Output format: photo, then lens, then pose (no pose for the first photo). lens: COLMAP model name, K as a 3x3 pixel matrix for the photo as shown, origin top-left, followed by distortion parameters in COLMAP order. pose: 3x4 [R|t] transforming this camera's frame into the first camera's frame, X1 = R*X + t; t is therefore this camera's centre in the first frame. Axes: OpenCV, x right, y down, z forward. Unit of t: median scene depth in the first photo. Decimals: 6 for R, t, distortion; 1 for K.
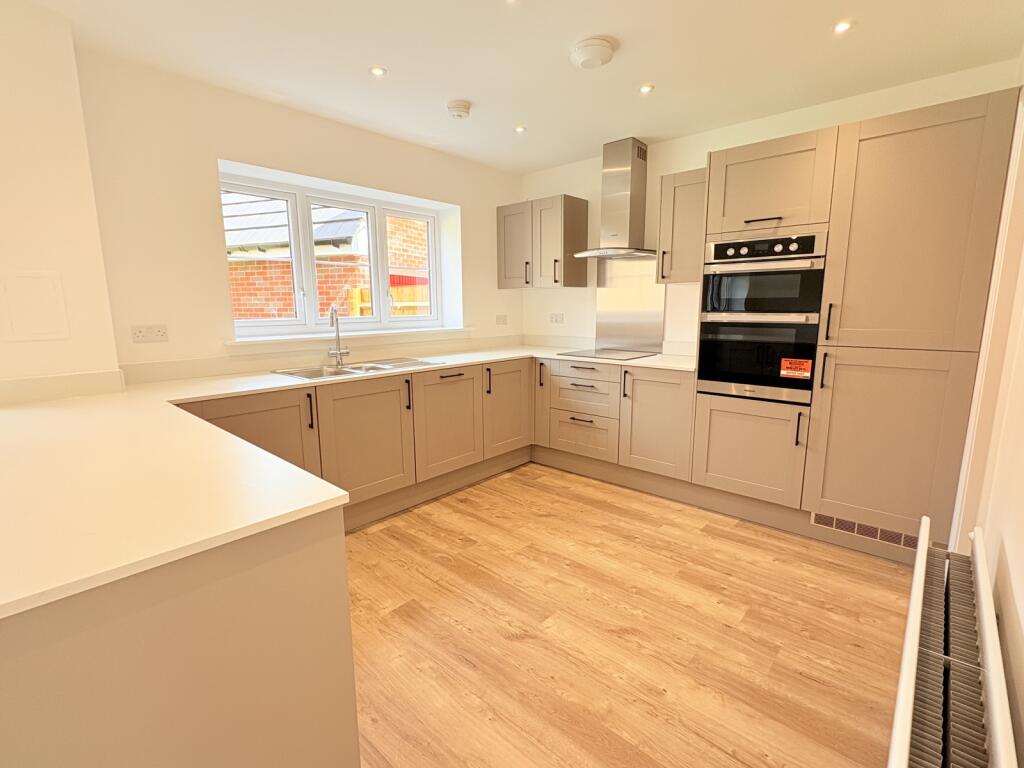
lens RADIAL K [[483.4, 0, 510.0], [0, 483.4, 383.1], [0, 0, 1]] dist [0.001736, 0.001641]
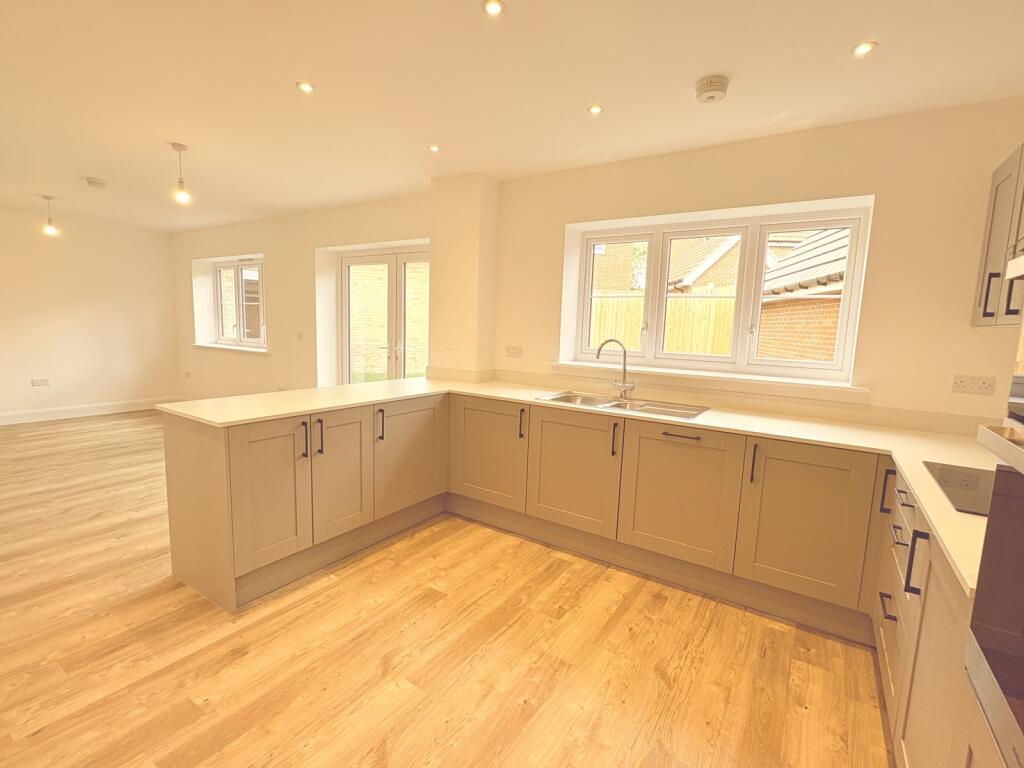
lens RADIAL K [[483.4, 0, 515.4], [0, 483.4, 383.9], [0, 0, 1]] dist [0.001736, 0.001641]
pose [[0.143788, 0.137043, -0.980074, 0.686425], [-0.195384, 0.974802, 0.107641, -0.149726], [0.970129, 0.176013, 0.166940, 0.695604]]
